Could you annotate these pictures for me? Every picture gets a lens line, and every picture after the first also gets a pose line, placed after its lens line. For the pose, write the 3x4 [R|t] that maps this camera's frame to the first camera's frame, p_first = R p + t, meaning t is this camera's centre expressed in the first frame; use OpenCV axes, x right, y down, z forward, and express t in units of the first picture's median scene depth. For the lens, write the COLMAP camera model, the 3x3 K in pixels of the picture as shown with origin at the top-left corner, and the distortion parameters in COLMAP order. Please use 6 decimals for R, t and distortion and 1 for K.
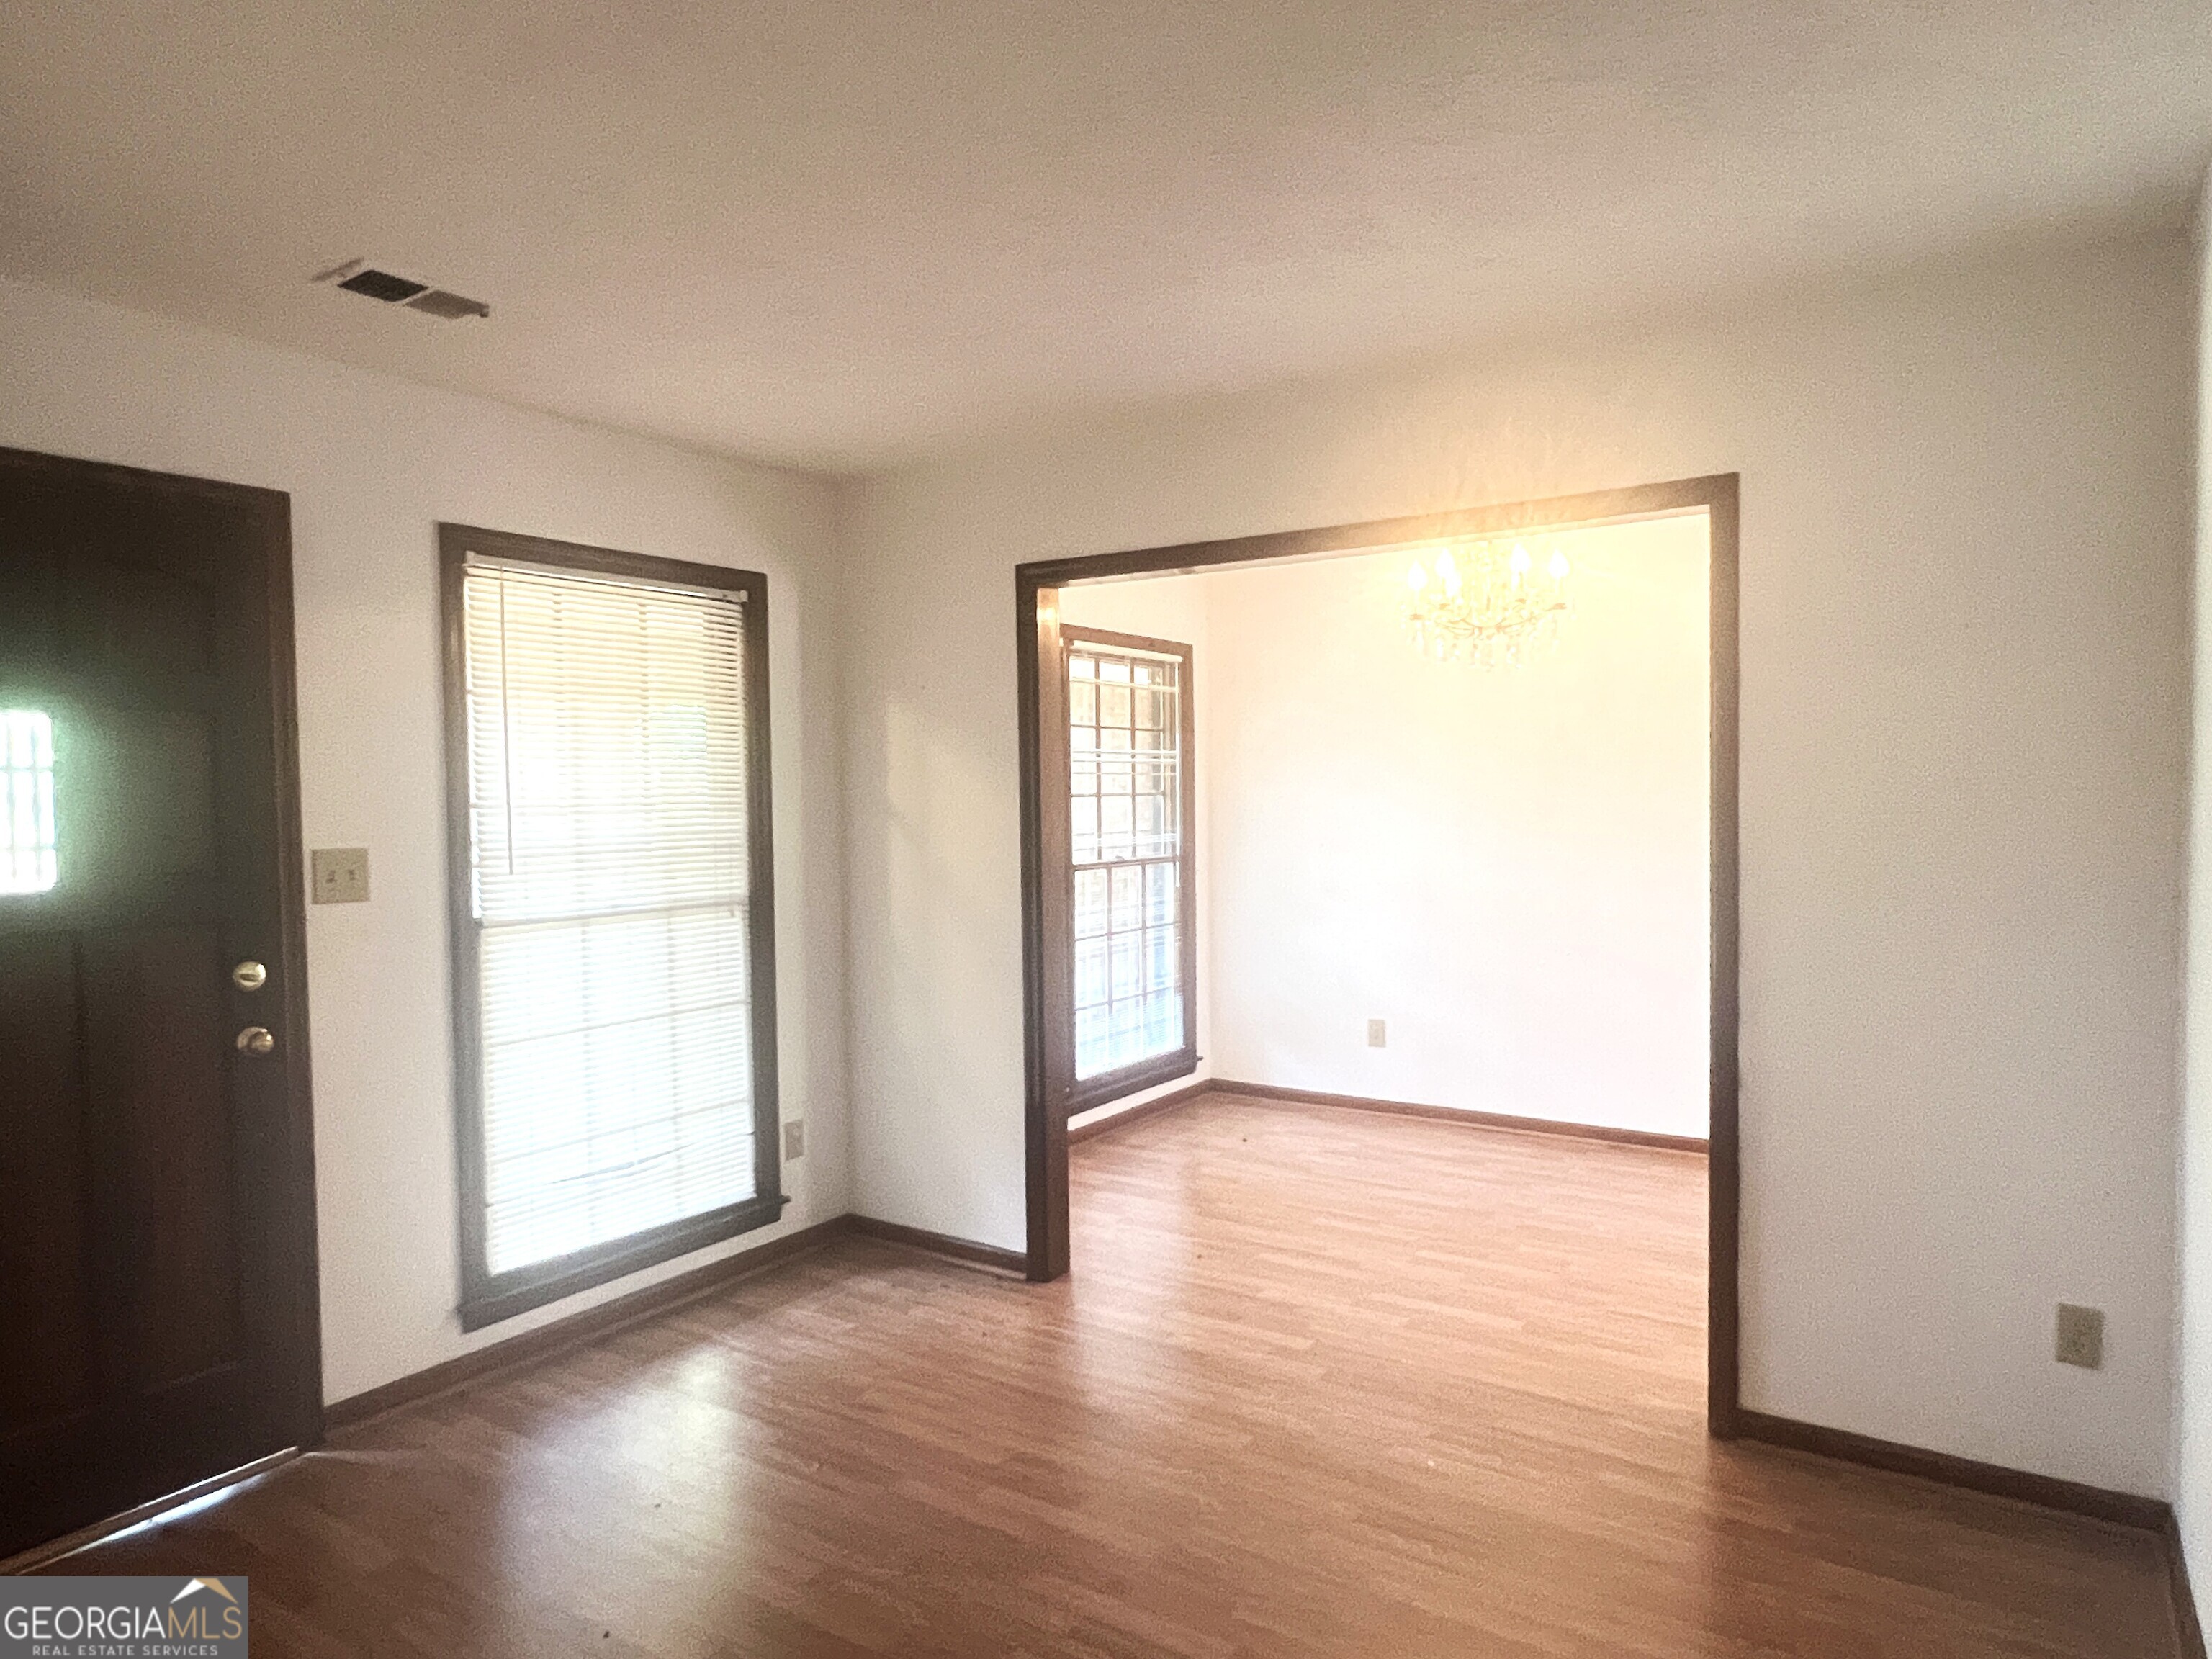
lens RADIAL K [[1366.2, 0, 1086.4], [0, 1366.2, 836.9], [0, 0, 1]] dist [-0.001639, 0.003608]
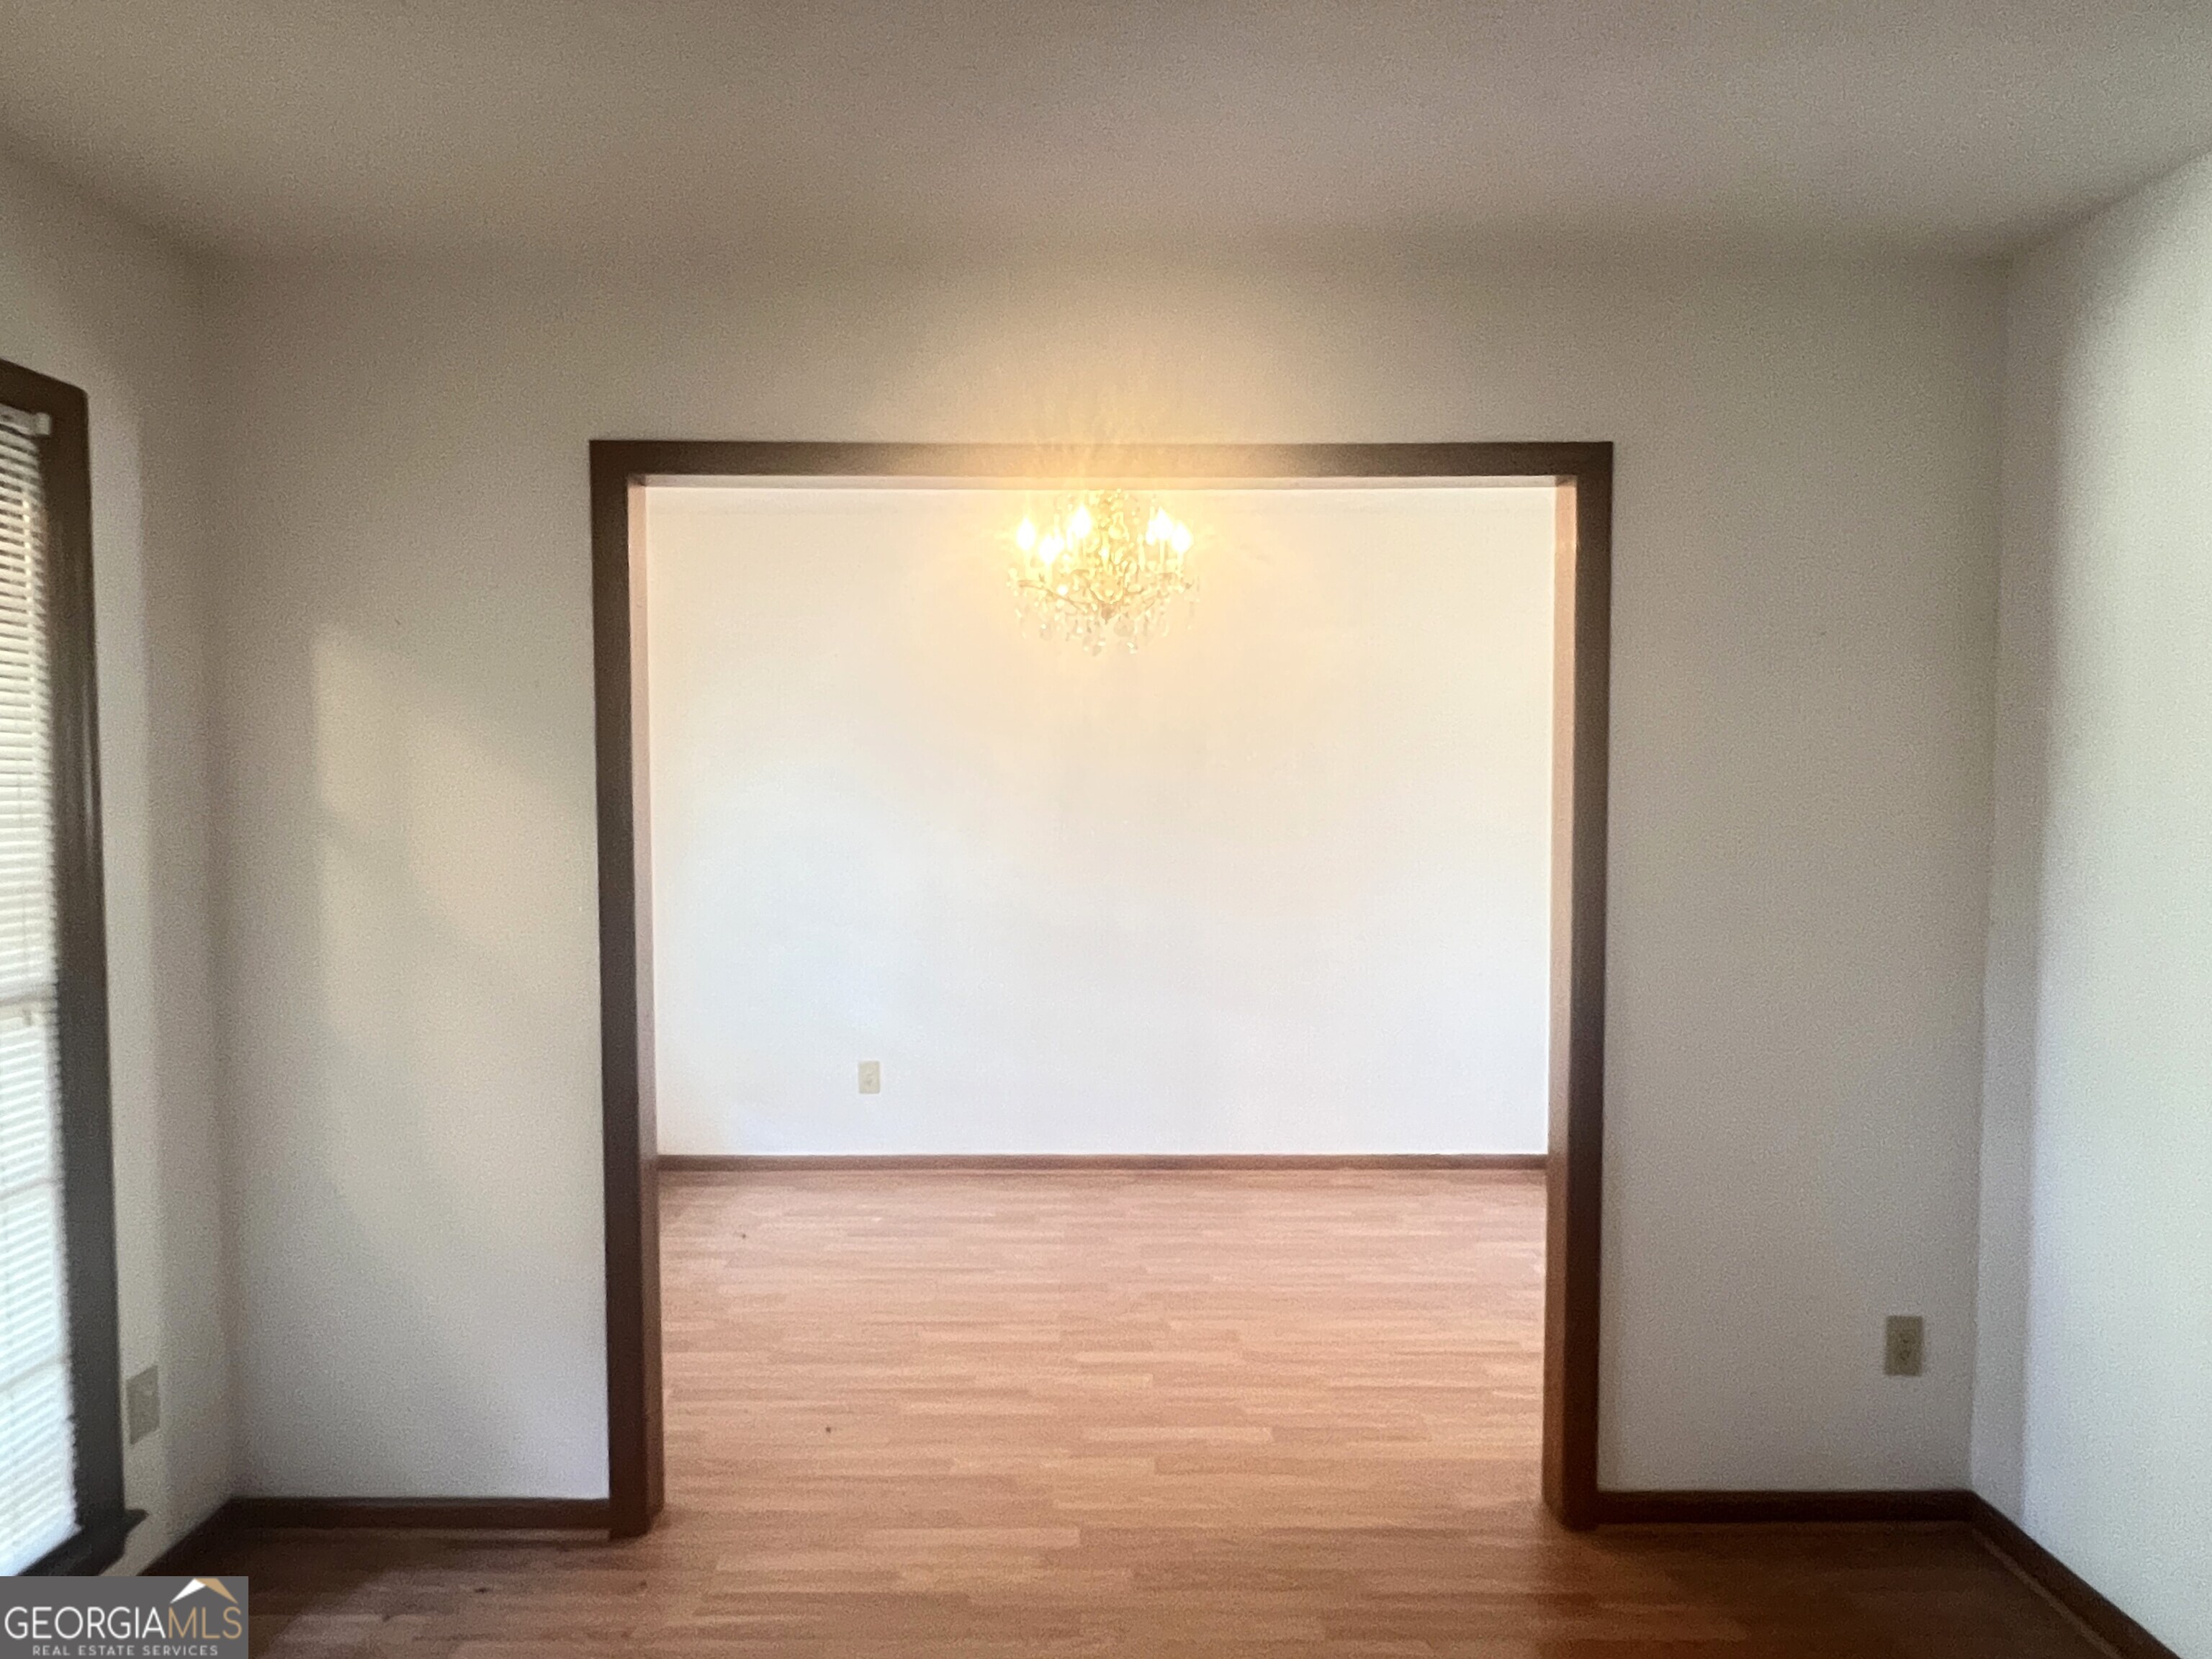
lens RADIAL K [[1366.2, 0, 1086.4], [0, 1366.2, 836.9], [0, 0, 1]] dist [-0.001639, 0.003608]
pose [[0.825488, -0.011299, 0.564306, -0.161777], [0.008438, 0.999935, 0.007679, -0.011273], [-0.564356, -0.001578, 0.825530, 0.242831]]
